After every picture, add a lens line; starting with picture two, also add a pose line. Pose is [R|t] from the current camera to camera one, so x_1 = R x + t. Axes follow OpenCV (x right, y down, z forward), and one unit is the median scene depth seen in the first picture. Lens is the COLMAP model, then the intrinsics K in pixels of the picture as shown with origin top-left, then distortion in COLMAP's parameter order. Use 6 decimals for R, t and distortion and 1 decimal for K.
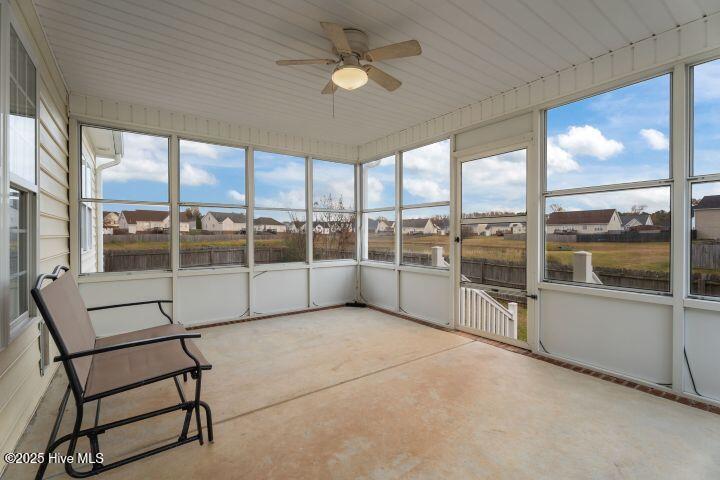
lens RADIAL K [[322.0, 0, 357.2], [0, 322.0, 238.2], [0, 0, 1]] dist [0.003161, 0.000611]
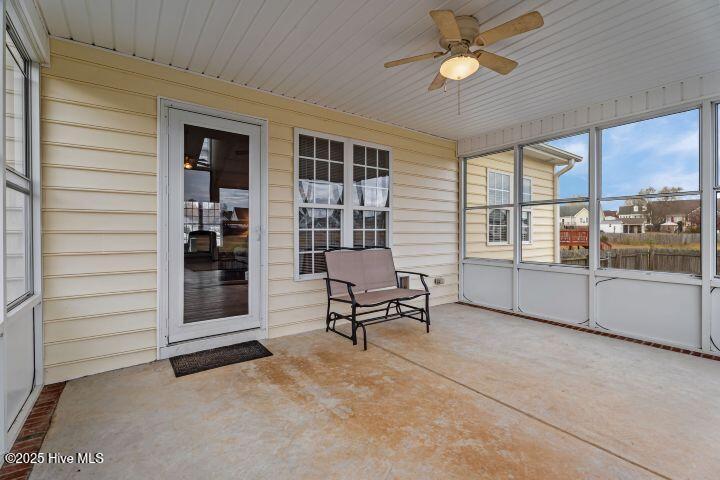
lens RADIAL K [[322.0, 0, 359.8], [0, 322.0, 234.7], [0, 0, 1]] dist [0.003161, 0.000611]
pose [[-0.000514, 0.006569, -0.999978, 0.776236], [-0.009067, 0.999937, 0.006573, -0.001079], [0.999959, 0.009070, -0.000455, 0.589506]]
